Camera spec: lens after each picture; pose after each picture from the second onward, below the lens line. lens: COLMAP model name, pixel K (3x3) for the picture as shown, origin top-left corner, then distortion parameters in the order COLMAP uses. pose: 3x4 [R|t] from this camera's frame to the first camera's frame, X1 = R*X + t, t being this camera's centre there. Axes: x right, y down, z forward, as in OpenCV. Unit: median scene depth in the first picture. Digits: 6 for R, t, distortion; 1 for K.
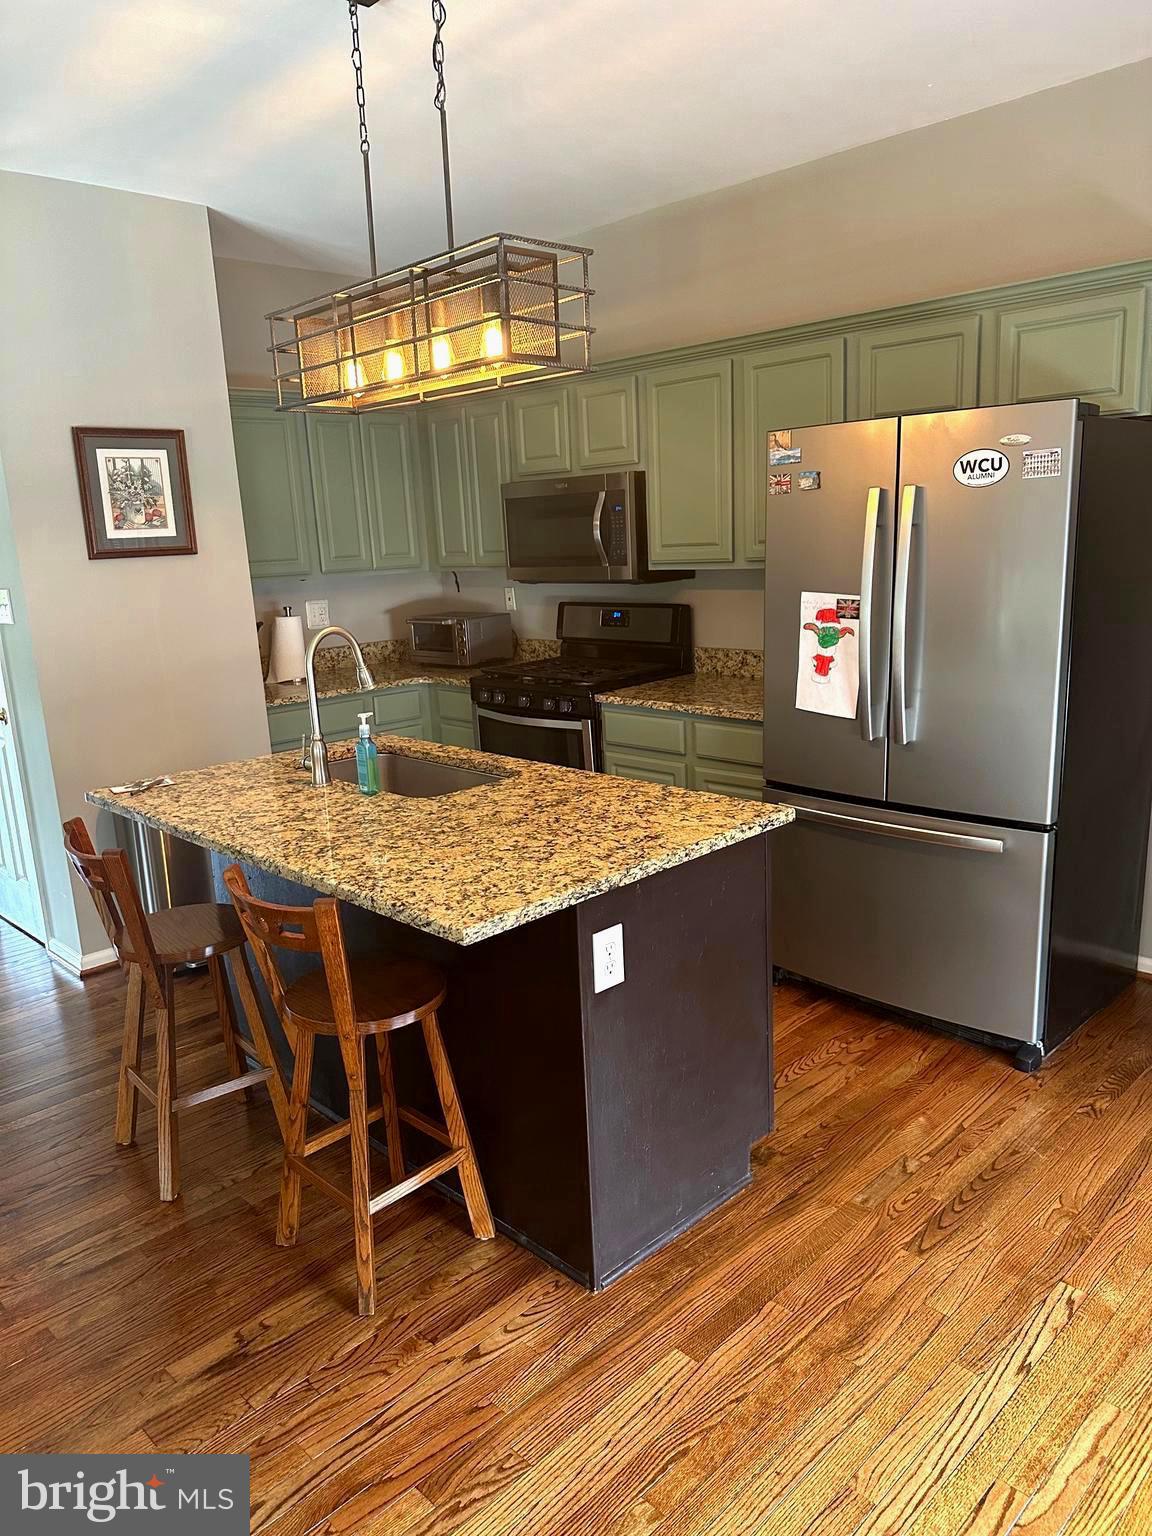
lens RADIAL K [[1081.5, 0, 569.0], [0, 1081.5, 774.4], [0, 0, 1]] dist [0.041836, -0.051064]
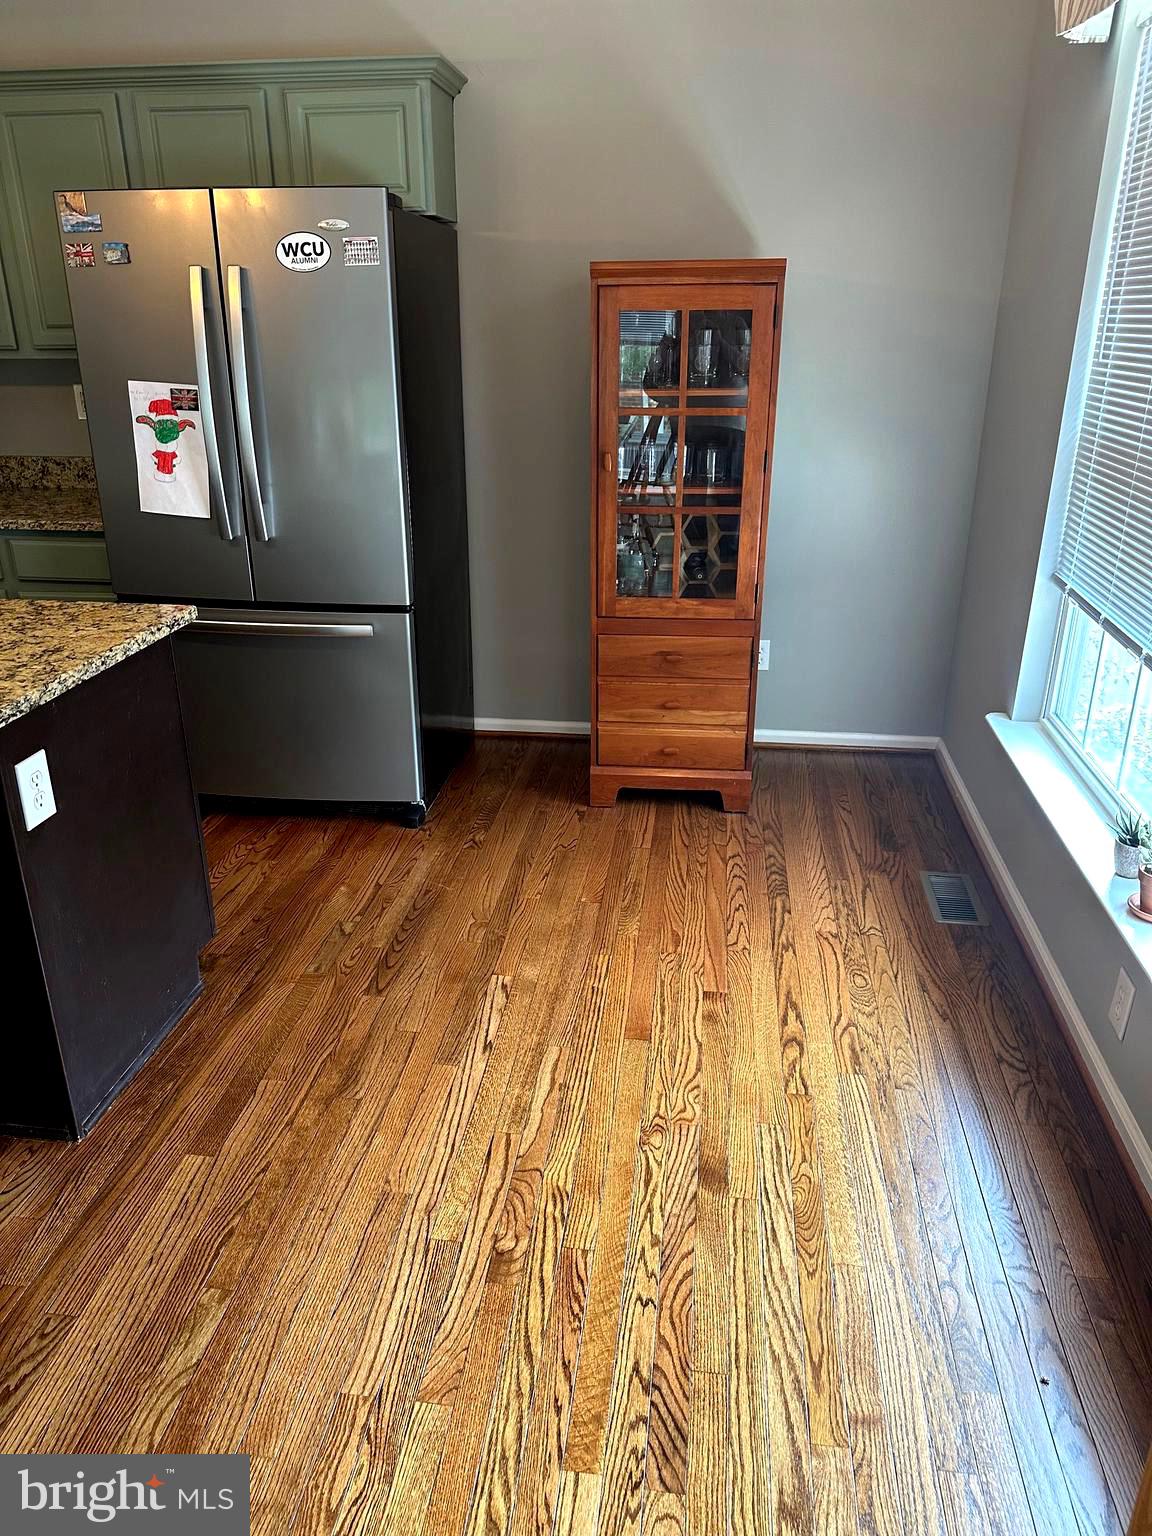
lens RADIAL K [[1081.5, 0, 574.2], [0, 1081.5, 757.6], [0, 0, 1]] dist [0.041836, -0.051064]
pose [[0.786530, -0.188490, 0.588083, -0.102351], [0.105368, 0.979278, 0.172951, 0.027182], [-0.608496, -0.074066, 0.790093, 0.018517]]
